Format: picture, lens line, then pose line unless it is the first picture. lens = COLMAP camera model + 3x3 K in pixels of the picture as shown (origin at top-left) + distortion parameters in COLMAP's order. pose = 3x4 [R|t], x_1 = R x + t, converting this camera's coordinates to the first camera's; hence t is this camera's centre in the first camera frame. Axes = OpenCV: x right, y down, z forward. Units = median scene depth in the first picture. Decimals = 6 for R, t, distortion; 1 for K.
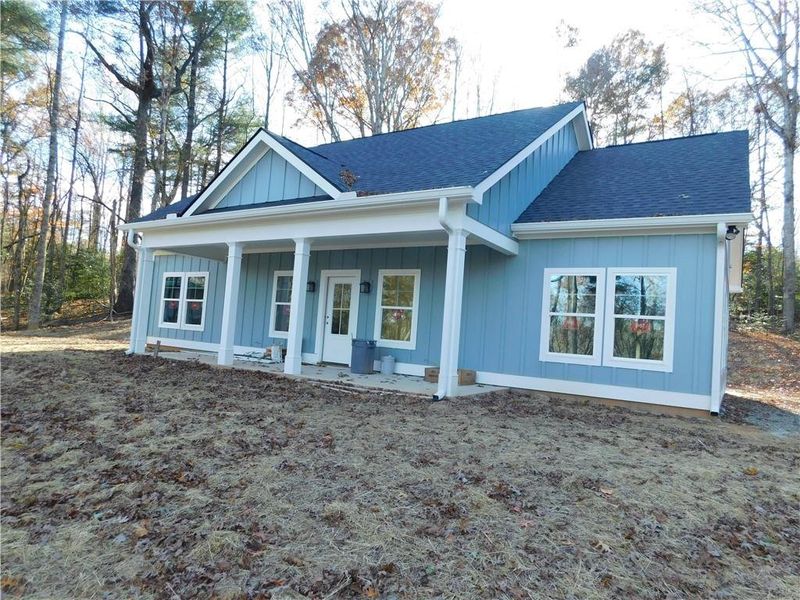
lens RADIAL K [[528.1, 0, 400.0], [0, 528.1, 300.0], [0, 0, 1]] dist [-0.082611, 0.071683]
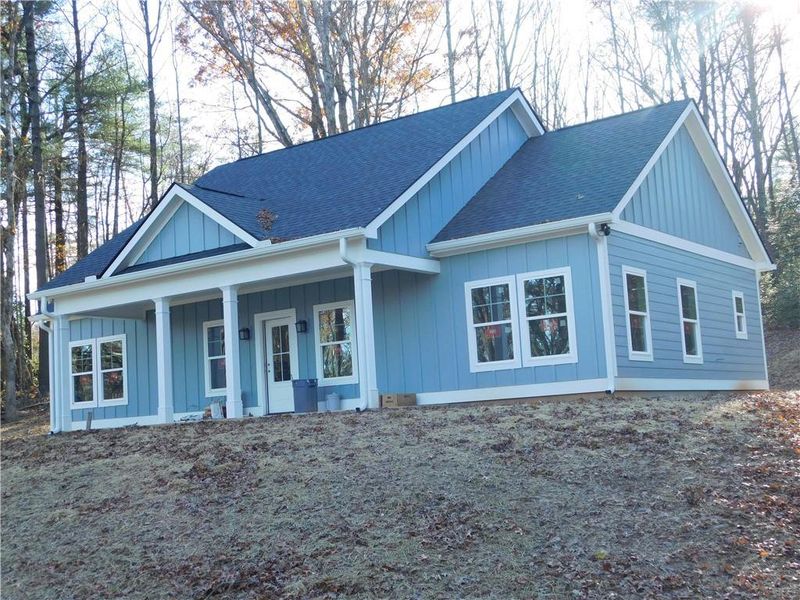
lens RADIAL K [[1083.0, 0, 400.2], [0, 1083.0, 275.8], [0, 0, 1]] dist [-0.017512, -0.067278]
pose [[0.989961, -0.136748, -0.035739, 0.186631], [0.133625, 0.987907, -0.078637, 0.061890], [0.046060, 0.073071, 0.996263, -0.906749]]
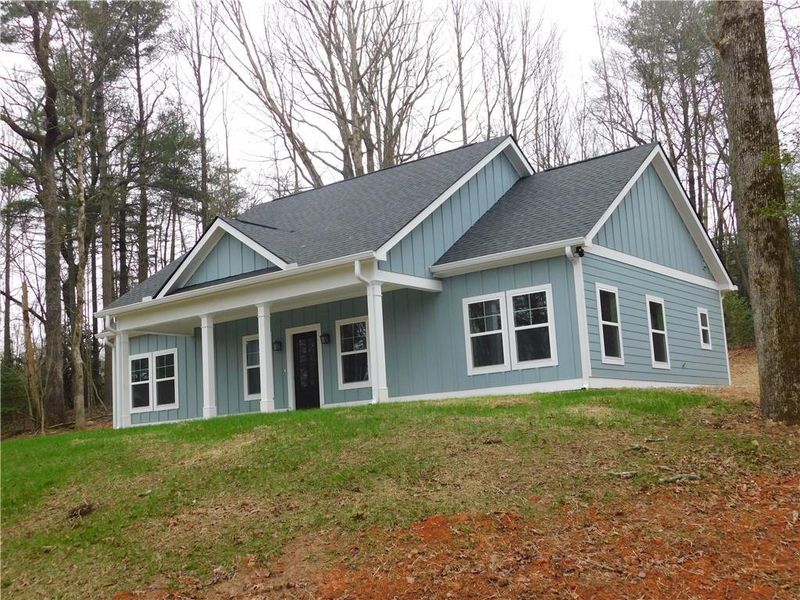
lens RADIAL K [[979.4, 0, 399.1], [0, 979.4, 261.4], [0, 0, 1]] dist [-0.081198, -0.004978]
pose [[0.987823, -0.144260, -0.058259, 0.224350], [0.135470, 0.981697, -0.133862, 0.110140], [0.076504, 0.124340, 0.989286, -1.007146]]
